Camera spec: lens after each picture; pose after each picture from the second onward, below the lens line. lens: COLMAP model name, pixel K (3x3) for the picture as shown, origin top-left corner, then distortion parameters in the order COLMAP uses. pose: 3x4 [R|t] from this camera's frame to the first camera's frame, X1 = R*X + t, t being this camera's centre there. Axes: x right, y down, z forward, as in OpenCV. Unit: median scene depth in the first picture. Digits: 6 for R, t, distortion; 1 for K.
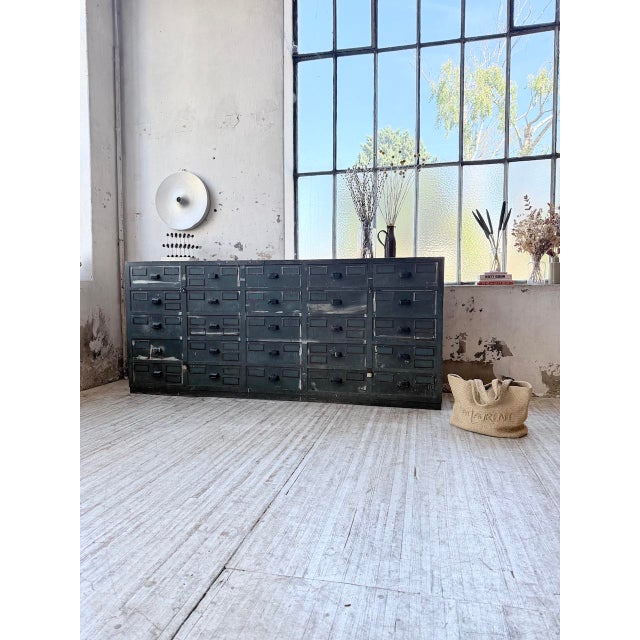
lens RADIAL K [[453.8, 0, 322.1], [0, 453.8, 320.5], [0, 0, 1]] dist [0.070938, -0.106418]
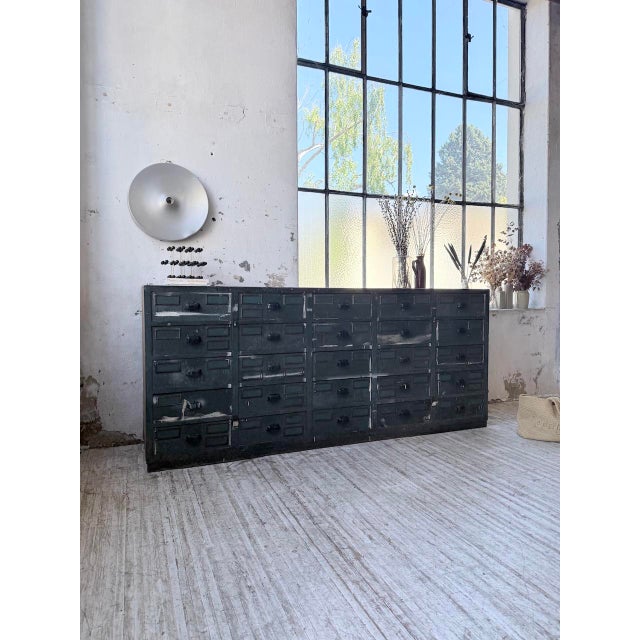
lens RADIAL K [[453.8, 0, 320.6], [0, 453.8, 315.4], [0, 0, 1]] dist [0.070938, -0.106418]
pose [[0.816552, -0.021719, 0.576864, -0.637774], [0.033478, 0.999392, -0.009760, -0.069226], [-0.576301, 0.027281, 0.816782, 0.287933]]
